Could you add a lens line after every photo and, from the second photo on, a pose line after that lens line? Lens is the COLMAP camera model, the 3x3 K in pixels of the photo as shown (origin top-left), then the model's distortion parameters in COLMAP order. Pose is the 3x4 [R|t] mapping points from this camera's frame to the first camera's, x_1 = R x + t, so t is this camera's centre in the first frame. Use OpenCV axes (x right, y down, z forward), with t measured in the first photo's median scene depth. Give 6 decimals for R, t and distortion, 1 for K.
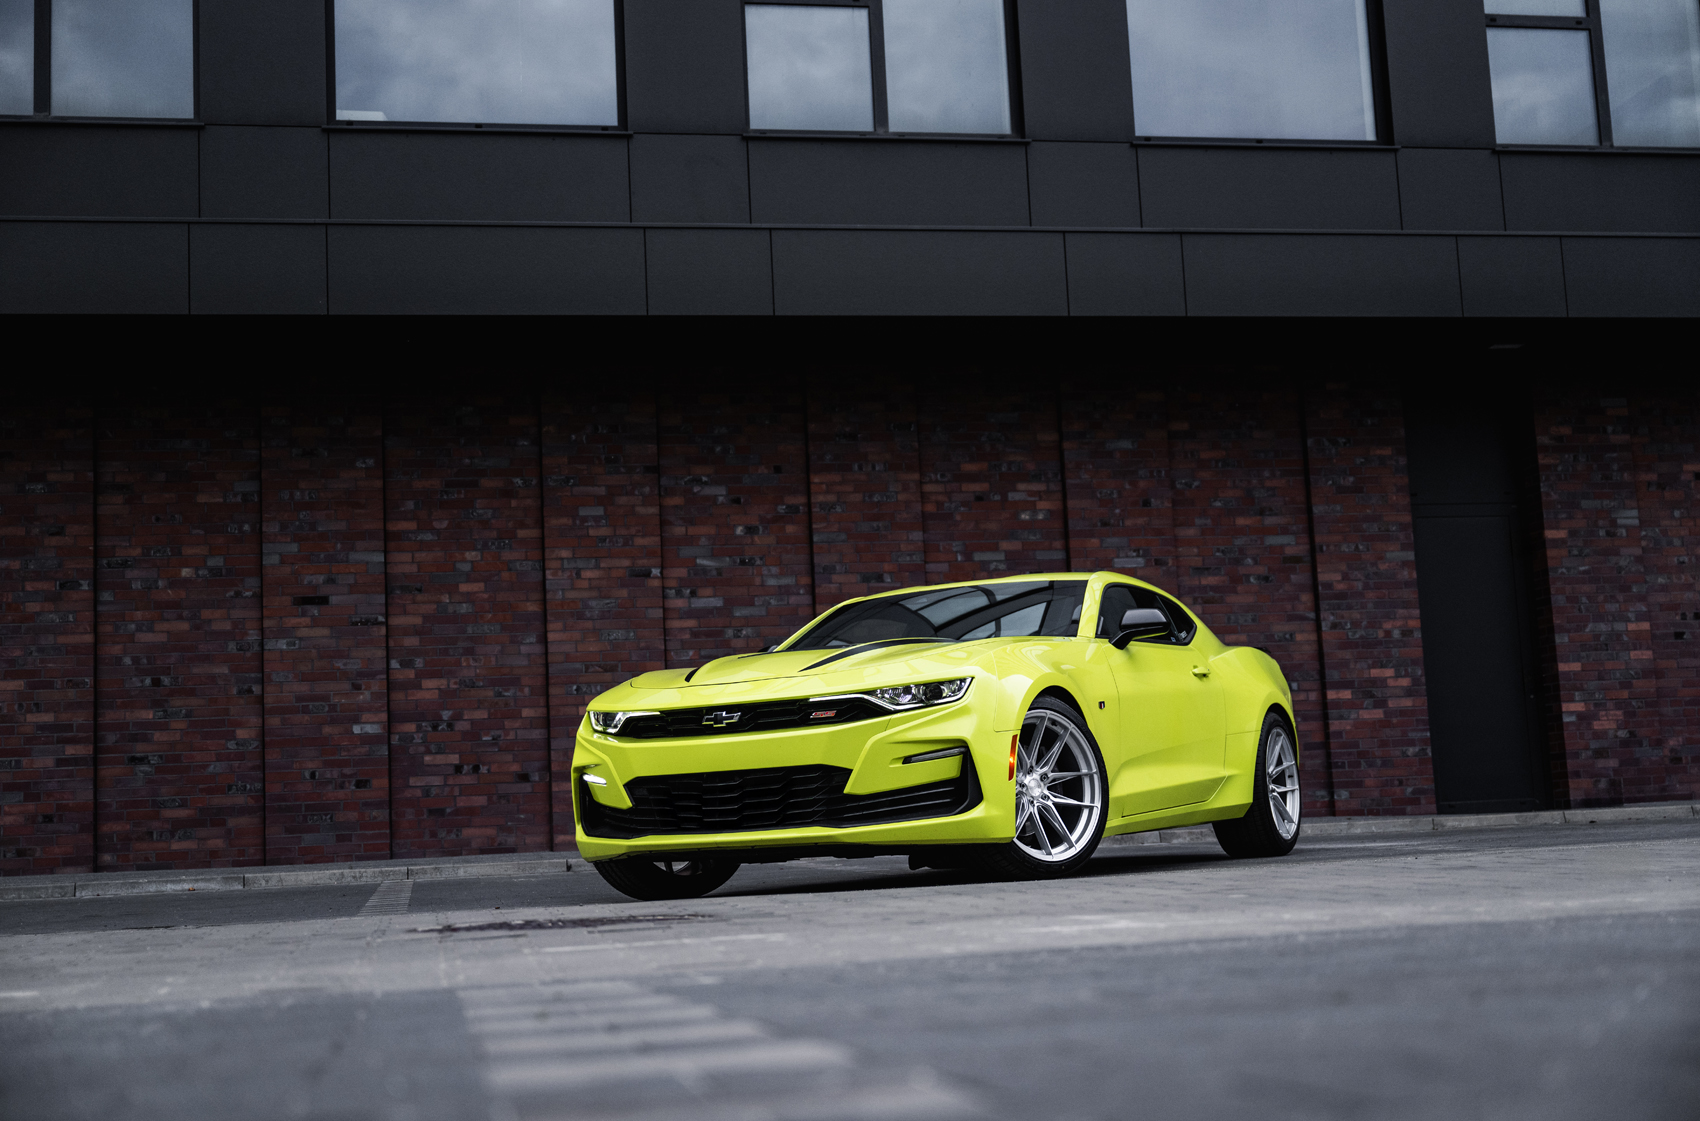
lens RADIAL K [[2150.8, 0, 850.0], [0, 2150.8, 560.5], [0, 0, 1]] dist [-0.003833, 0.026782]
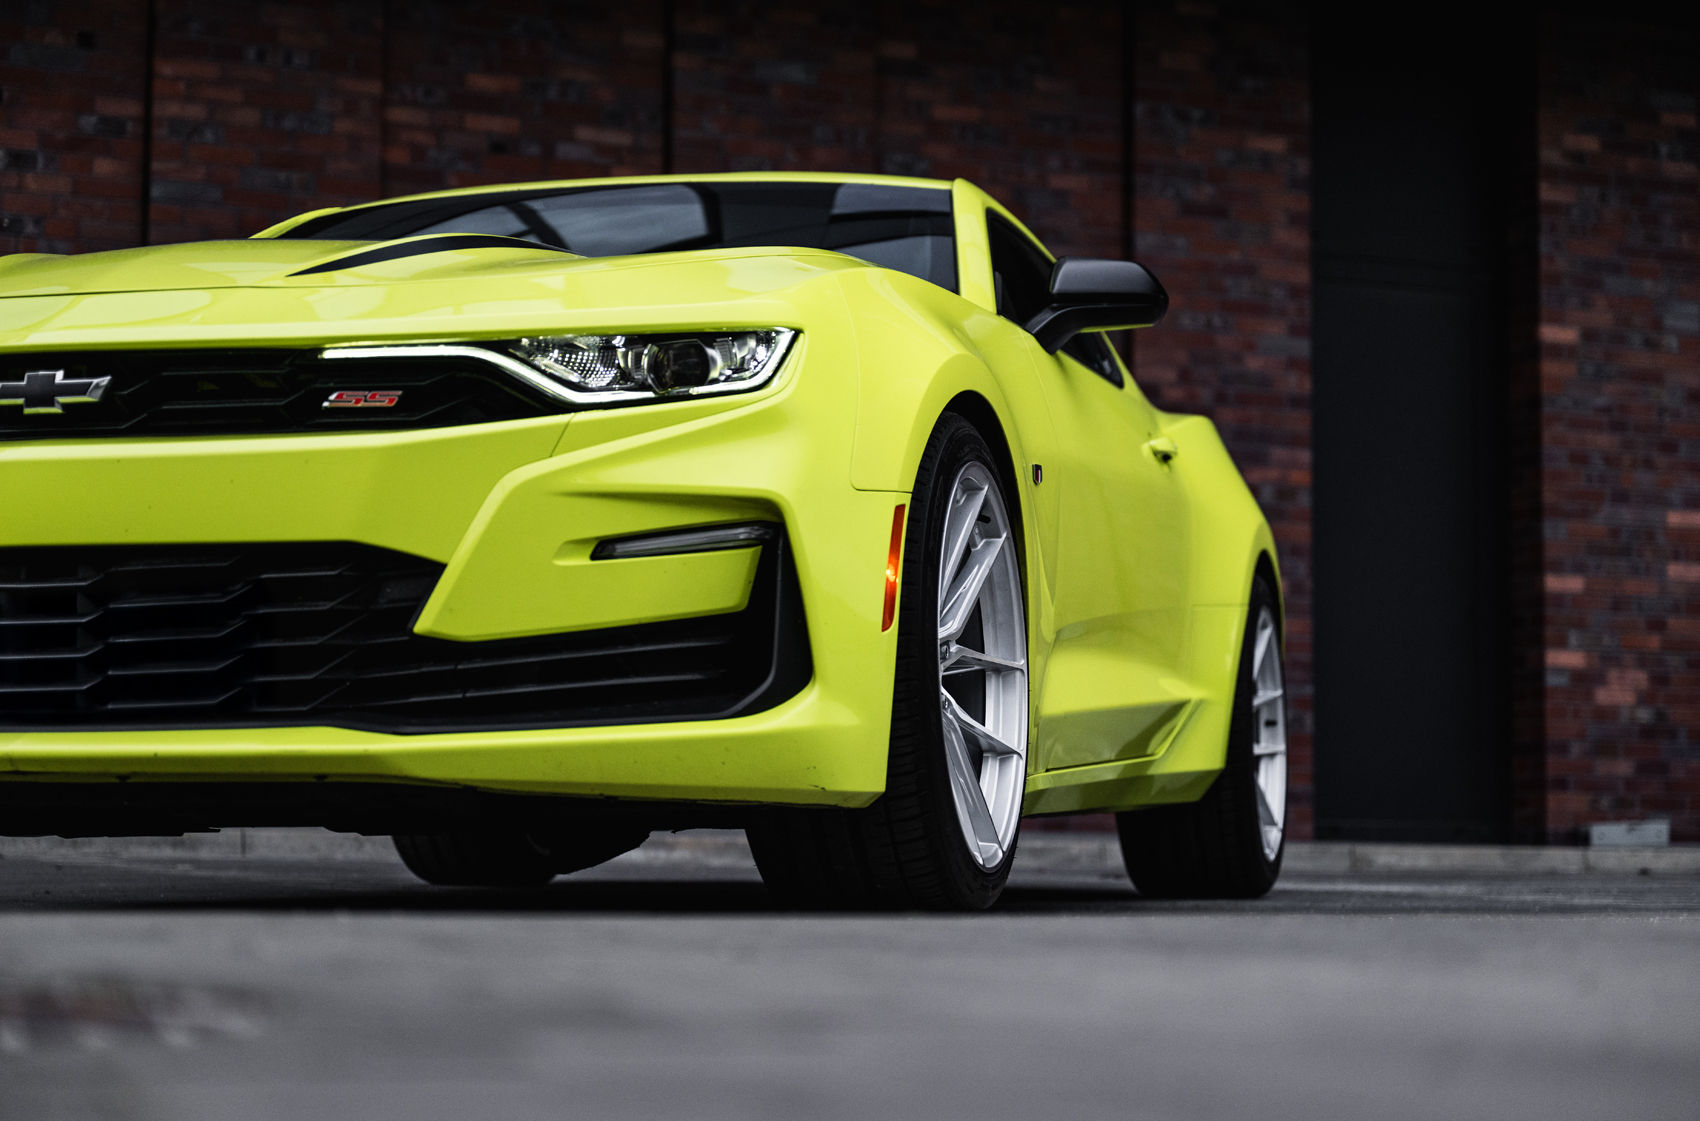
lens RADIAL K [[3459.0, 0, 850.0], [0, 3459.0, 560.5], [0, 0, 1]] dist [0.007797, -0.046280]
pose [[0.973634, 0.077179, 0.214662, -0.025023], [-0.085784, 0.995830, 0.031049, 0.034924], [-0.211370, -0.048644, 0.976195, 0.214094]]
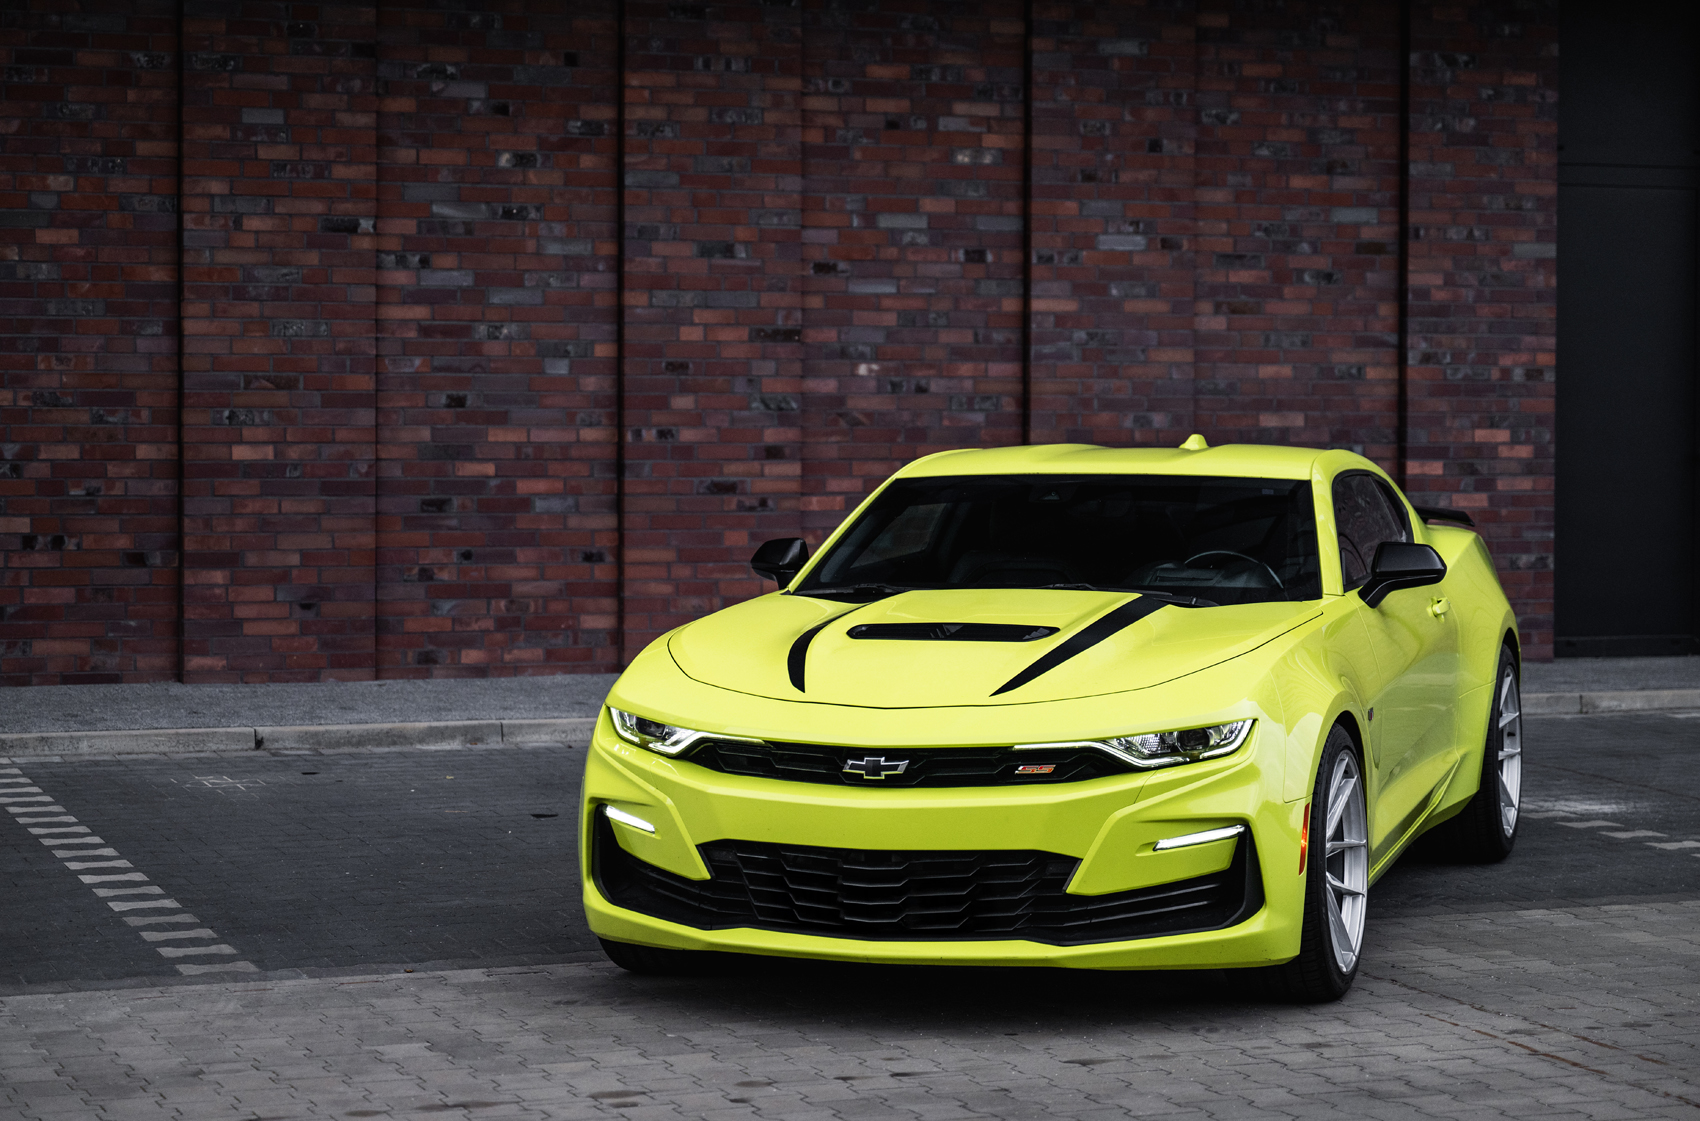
lens RADIAL K [[3740.4, 0, 857.2], [0, 3740.4, 518.3], [0, 0, 1]] dist [0.018405, -0.150557]
pose [[0.985064, 0.046849, 0.165691, -0.124328], [-0.072894, 0.985254, 0.154792, -0.085320], [-0.155996, -0.164558, 0.973954, -0.048803]]
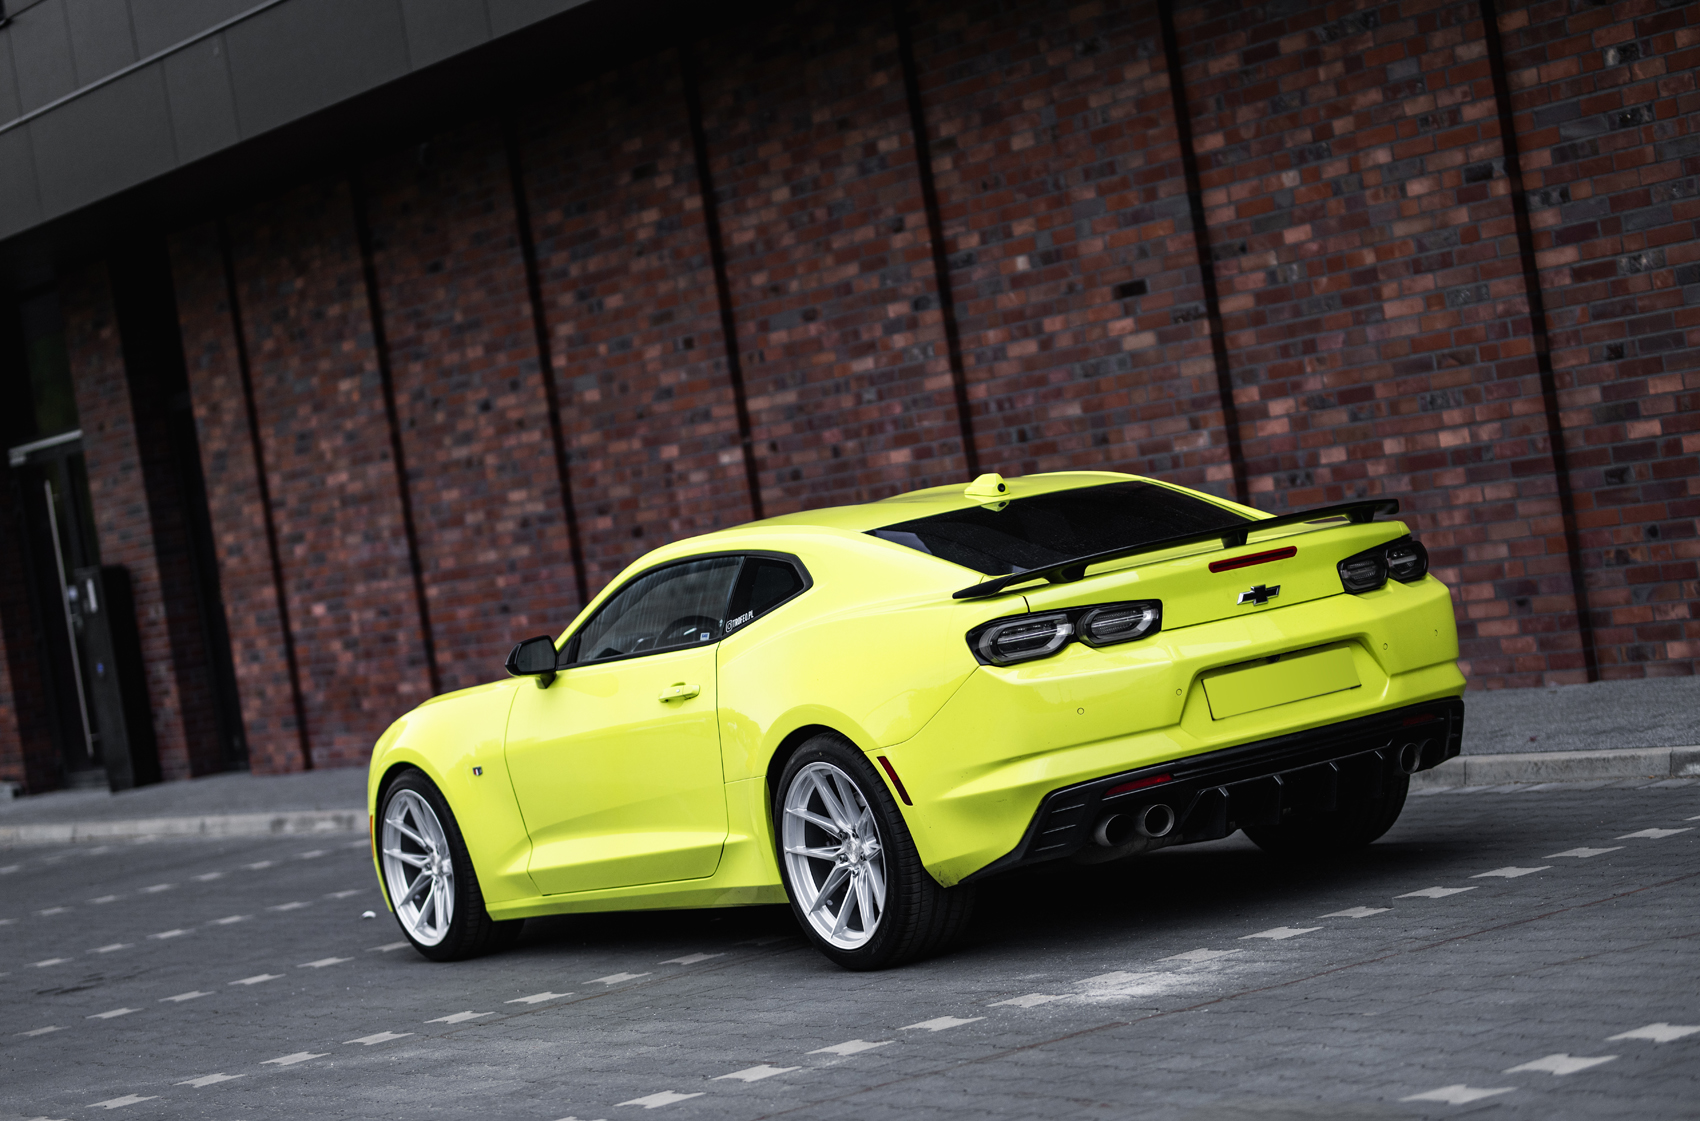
lens RADIAL K [[4064.1, 0, 777.9], [0, 4064.1, 557.2], [0, 0, 1]] dist [0.013825, -0.285587]
pose [[0.349692, 0.001782, -0.936863, 0.772783], [0.268610, 0.957824, 0.102083, -0.051724], [0.897532, -0.287349, 0.334465, 0.485288]]
